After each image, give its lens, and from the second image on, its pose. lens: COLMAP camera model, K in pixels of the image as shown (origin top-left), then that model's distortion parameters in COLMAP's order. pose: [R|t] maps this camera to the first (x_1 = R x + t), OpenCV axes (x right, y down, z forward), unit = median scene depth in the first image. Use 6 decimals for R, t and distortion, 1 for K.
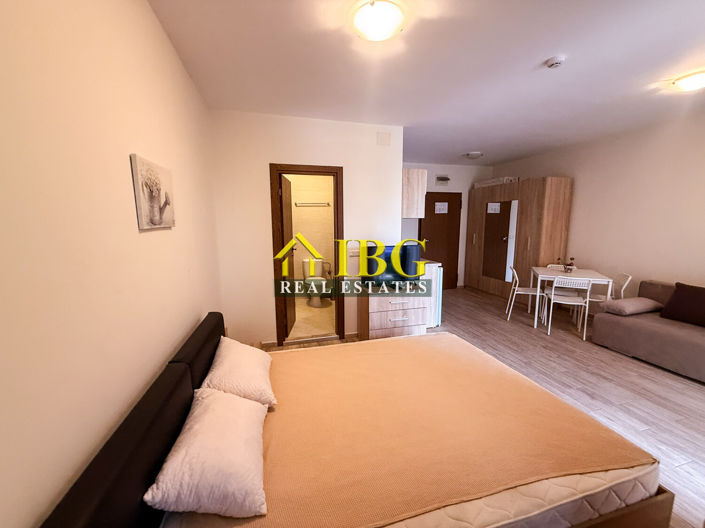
lens RADIAL K [[284.3, 0, 352.1], [0, 284.3, 265.5], [0, 0, 1]] dist [0.001194, 0.000663]
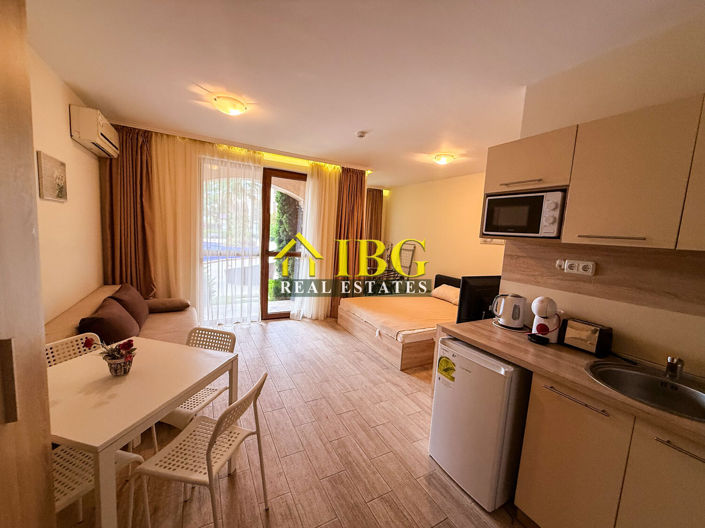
lens RADIAL K [[284.3, 0, 355.4], [0, 284.3, 264.3], [0, 0, 1]] dist [0.001194, 0.000663]
pose [[-0.970338, -0.023883, -0.240571, 0.627444], [-0.088261, 0.961417, 0.260551, -0.244055], [0.225066, 0.274055, -0.935007, 1.503637]]
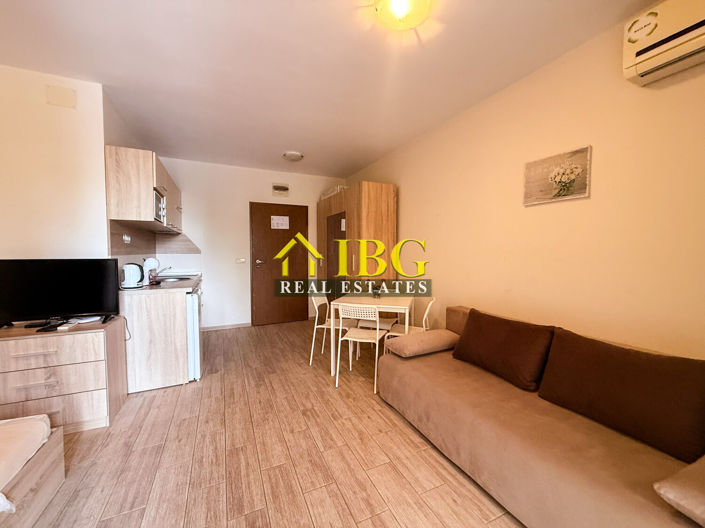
lens RADIAL K [[284.3, 0, 351.8], [0, 284.3, 262.4], [0, 0, 1]] dist [0.001194, 0.000663]
pose [[0.986907, 0.002964, 0.161265, 0.628771], [0.015737, 0.993291, -0.114565, 0.018502], [-0.160523, 0.115603, 0.980239, 0.273569]]
